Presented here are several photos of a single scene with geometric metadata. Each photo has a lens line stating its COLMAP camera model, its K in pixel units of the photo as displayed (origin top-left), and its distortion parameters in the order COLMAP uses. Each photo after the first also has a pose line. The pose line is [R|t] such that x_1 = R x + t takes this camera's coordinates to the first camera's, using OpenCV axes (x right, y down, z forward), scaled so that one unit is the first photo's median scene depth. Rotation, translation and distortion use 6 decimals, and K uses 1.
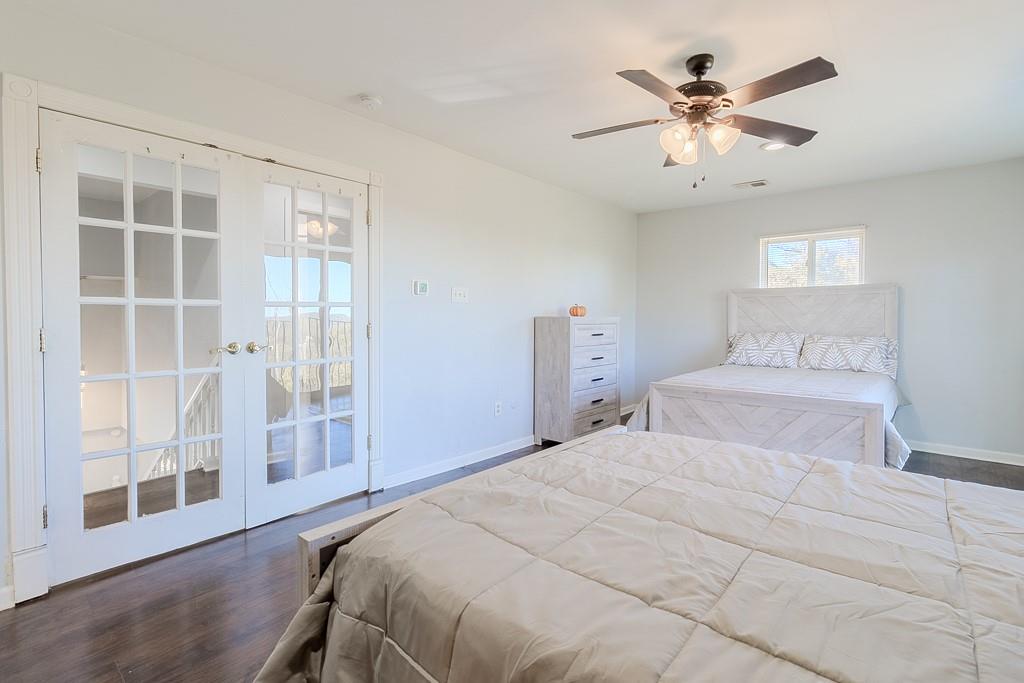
lens RADIAL K [[459.7, 0, 517.5], [0, 459.7, 322.9], [0, 0, 1]] dist [-0.003401, -0.000294]
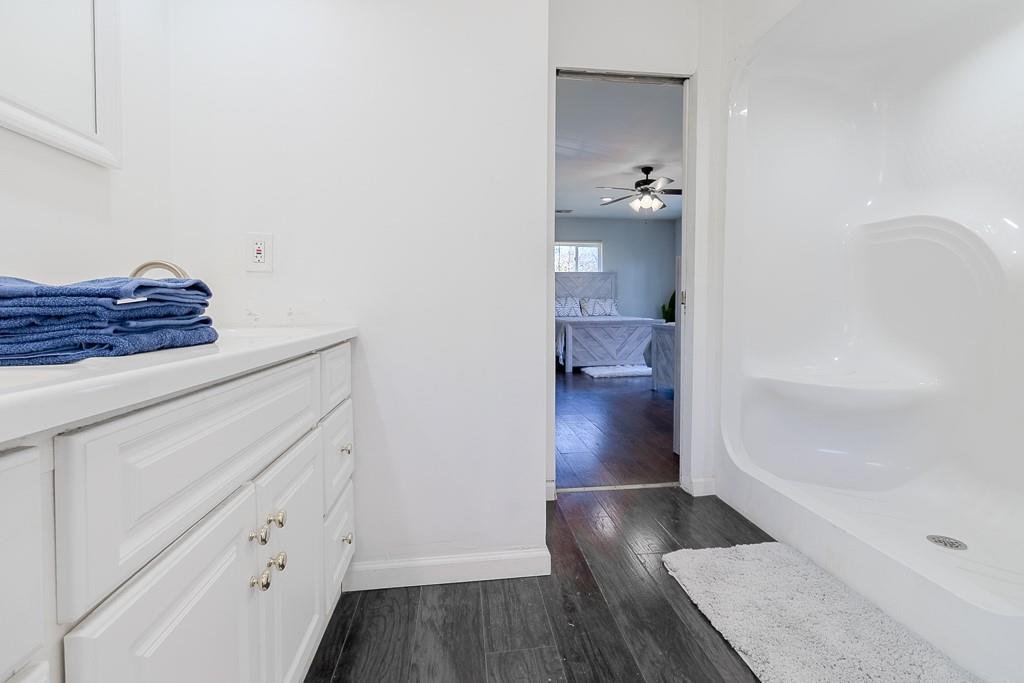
lens RADIAL K [[471.6, 0, 518.6], [0, 471.6, 321.6], [0, 0, 1]] dist [0.001029, 0.000190]
pose [[0.664073, -0.029269, 0.747095, -0.962443], [0.009981, 0.999491, 0.030286, 0.061212], [-0.747602, -0.012655, 0.664027, -0.051941]]
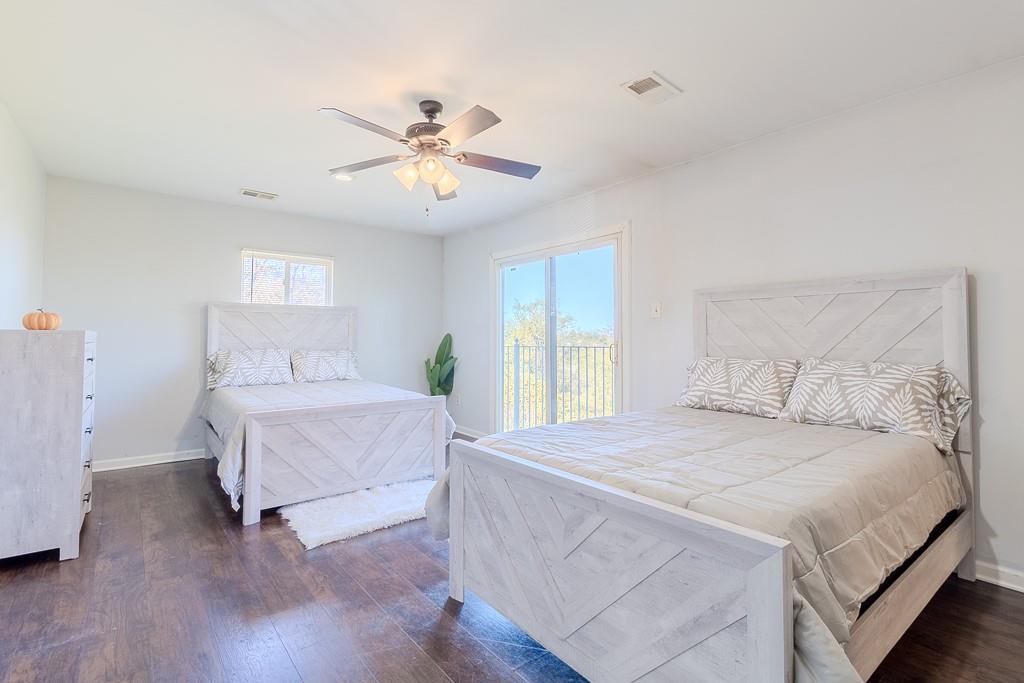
lens RADIAL K [[471.6, 0, 518.6], [0, 471.6, 321.6], [0, 0, 1]] dist [0.001029, 0.000190]
pose [[0.177448, 0.033464, 0.983561, -0.364249], [0.003136, 0.999397, -0.034568, -0.001437], [-0.984125, 0.009218, 0.177236, 0.309590]]
